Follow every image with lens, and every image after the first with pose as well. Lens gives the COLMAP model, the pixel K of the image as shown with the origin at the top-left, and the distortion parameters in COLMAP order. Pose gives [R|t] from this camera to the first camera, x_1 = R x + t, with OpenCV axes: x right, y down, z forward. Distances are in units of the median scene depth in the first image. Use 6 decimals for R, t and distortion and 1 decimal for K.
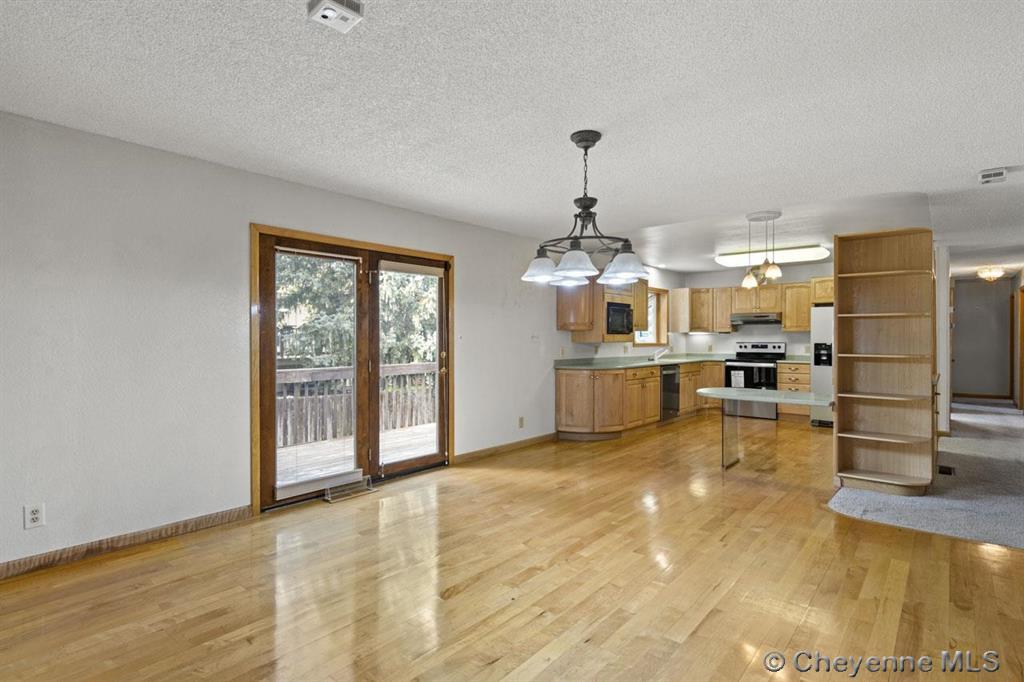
lens RADIAL K [[509.8, 0, 512.0], [0, 509.8, 341.0], [0, 0, 1]] dist [-0.002309, -0.000052]
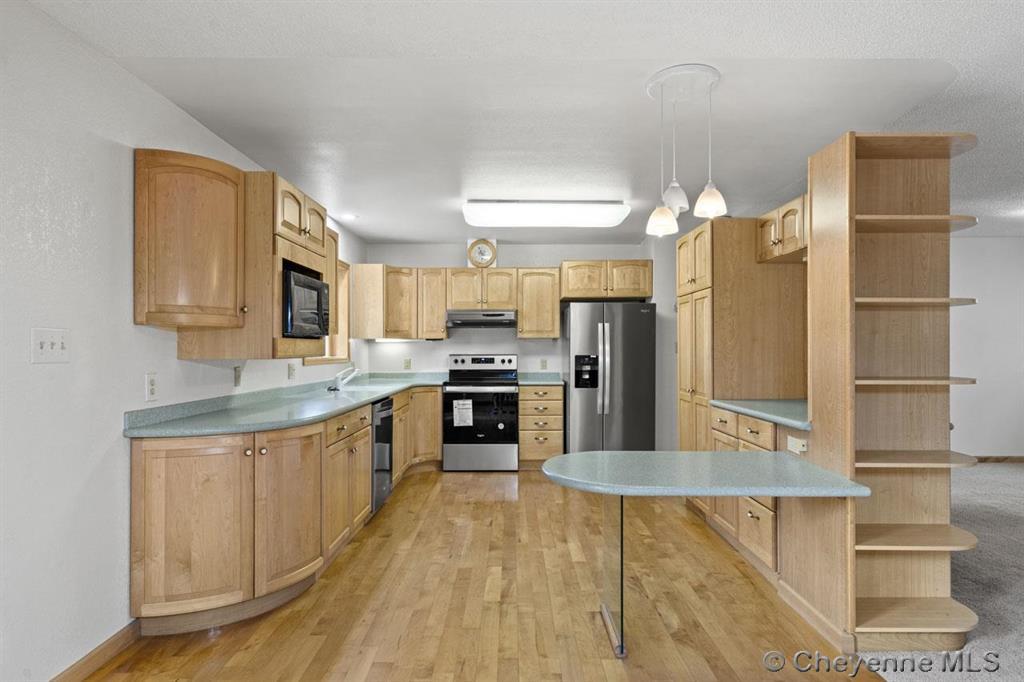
lens RADIAL K [[580.2, 0, 513.4], [0, 580.2, 352.5], [0, 0, 1]] dist [0.014955, 0.000469]
pose [[0.754279, -0.006027, 0.656526, 0.022529], [0.005212, 0.999981, 0.003193, -0.002611], [-0.656533, 0.001013, 0.754297, 0.531913]]
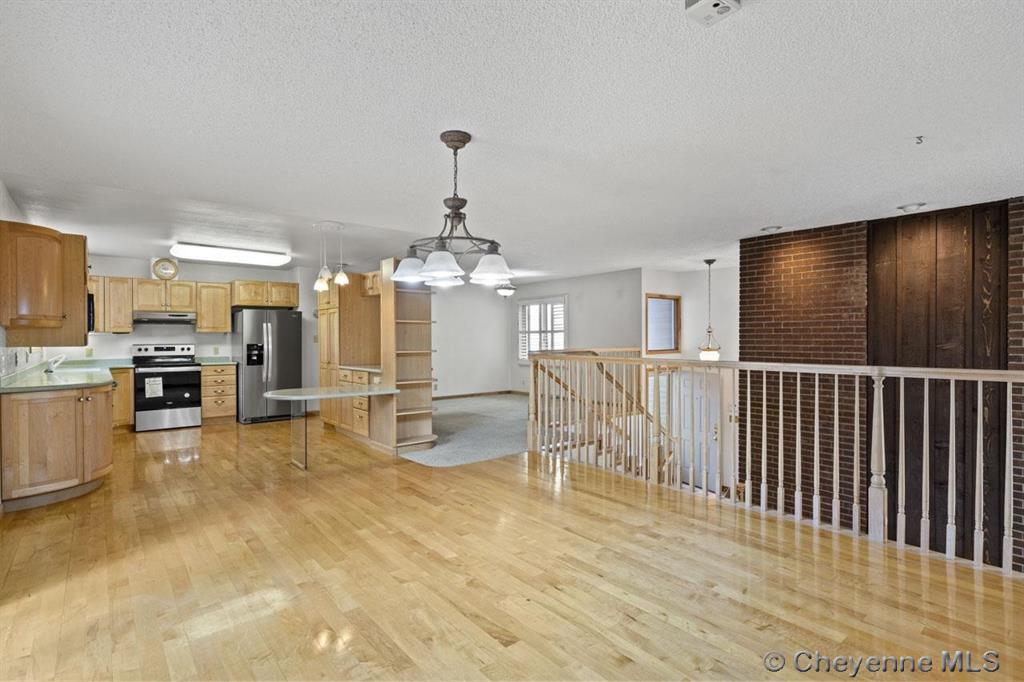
lens RADIAL K [[509.8, 0, 512.0], [0, 509.8, 341.0], [0, 0, 1]] dist [-0.002309, -0.000052]
pose [[0.174122, -0.005537, 0.984709, -0.377923], [0.008944, 0.999952, 0.004041, -0.001554], [-0.984684, 0.008104, 0.174163, 0.329166]]
